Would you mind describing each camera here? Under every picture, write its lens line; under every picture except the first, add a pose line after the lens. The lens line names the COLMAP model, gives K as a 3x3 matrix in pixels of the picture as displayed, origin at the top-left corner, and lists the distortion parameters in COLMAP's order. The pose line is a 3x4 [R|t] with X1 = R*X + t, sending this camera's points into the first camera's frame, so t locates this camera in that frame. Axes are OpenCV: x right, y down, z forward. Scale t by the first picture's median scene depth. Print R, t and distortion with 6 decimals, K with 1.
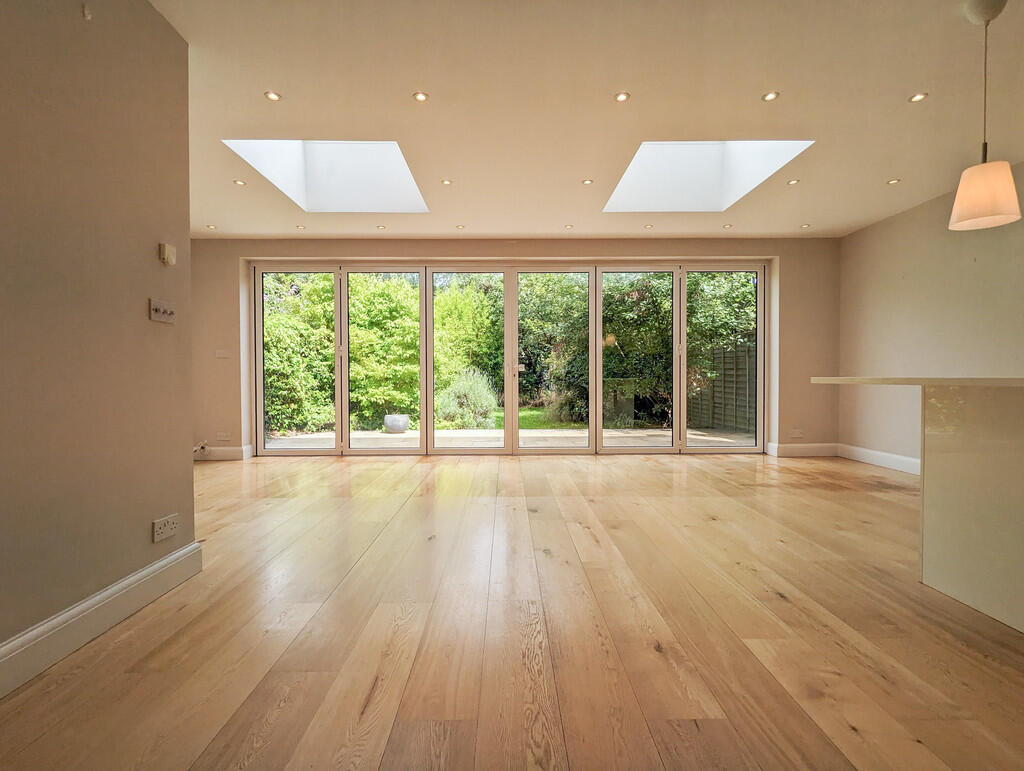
lens RADIAL K [[489.1, 0, 515.3], [0, 489.1, 392.3], [0, 0, 1]] dist [0.000616, -0.001169]
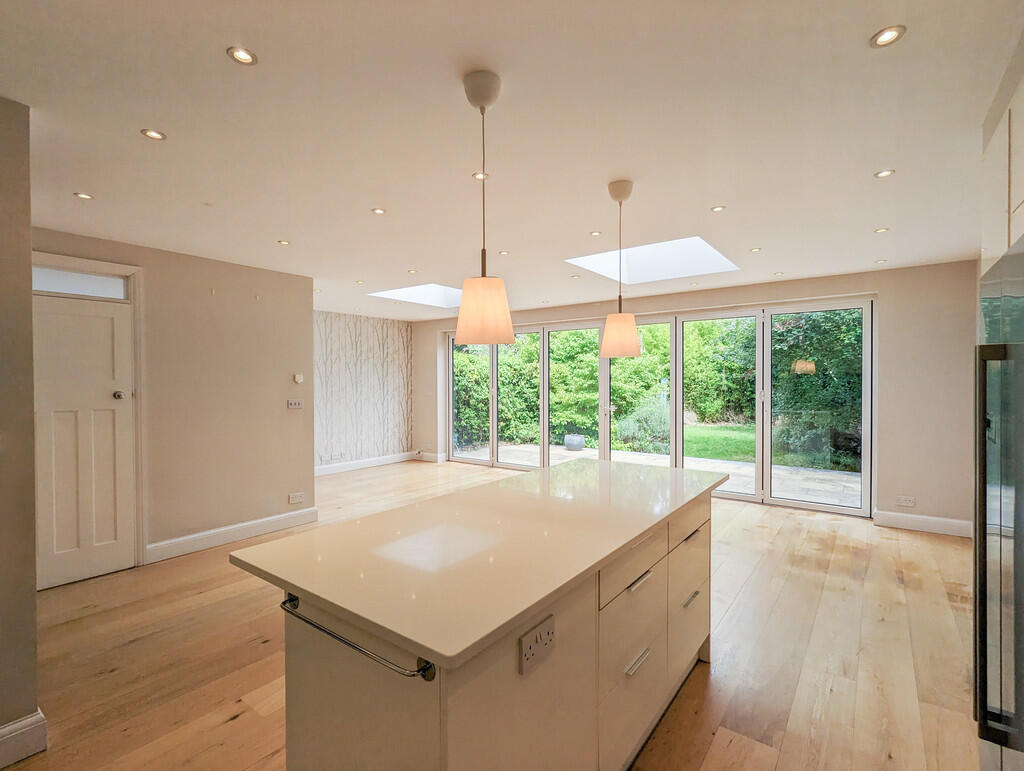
lens RADIAL K [[489.1, 0, 513.5], [0, 489.1, 384.2], [0, 0, 1]] dist [0.000616, -0.001169]
pose [[0.790609, 0.007354, -0.612277, 0.364913], [-0.018620, 0.999754, -0.012036, -0.060493], [0.612038, 0.020916, 0.790552, -0.046401]]
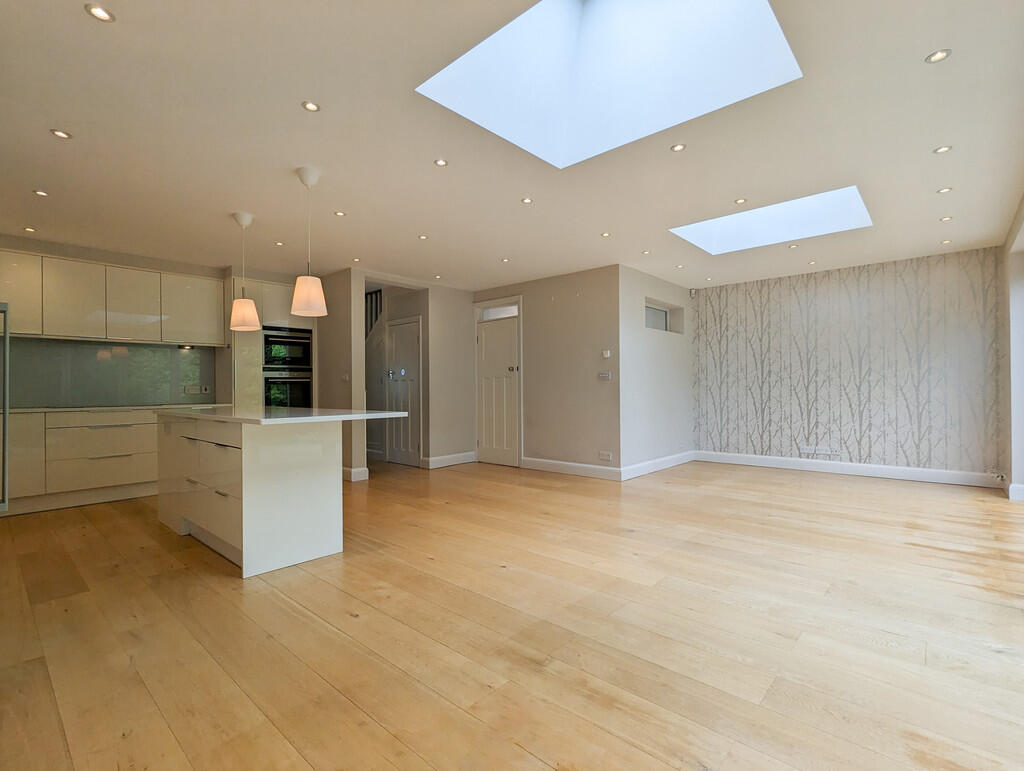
lens RADIAL K [[489.1, 0, 511.3], [0, 489.1, 385.0], [0, 0, 1]] dist [0.000616, -0.001169]
pose [[-0.694055, -0.011351, -0.719833, 0.392095], [-0.017060, 0.999854, 0.000683, -0.023612], [0.719720, 0.012754, -0.694147, 0.619736]]
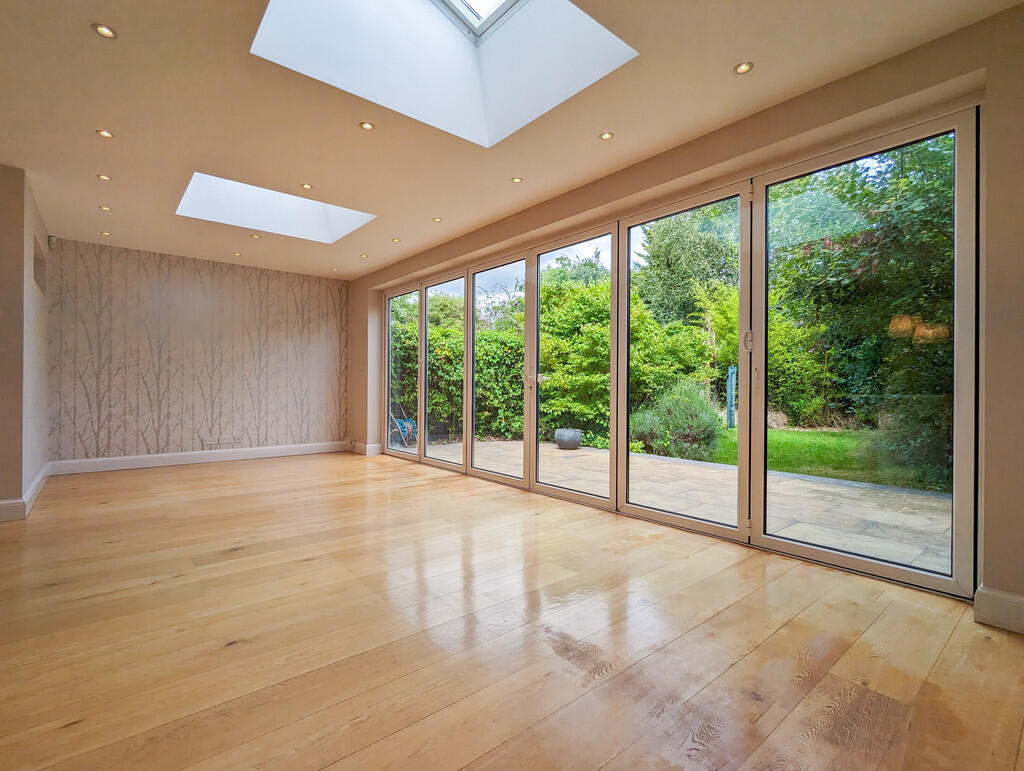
lens RADIAL K [[489.1, 0, 510.6], [0, 489.1, 384.6], [0, 0, 1]] dist [0.000616, -0.001169]
pose [[0.634194, 0.004728, -0.773160, 0.387722], [-0.030688, 0.999347, -0.019061, -0.015950], [0.772565, 0.035815, 0.633925, 0.321863]]
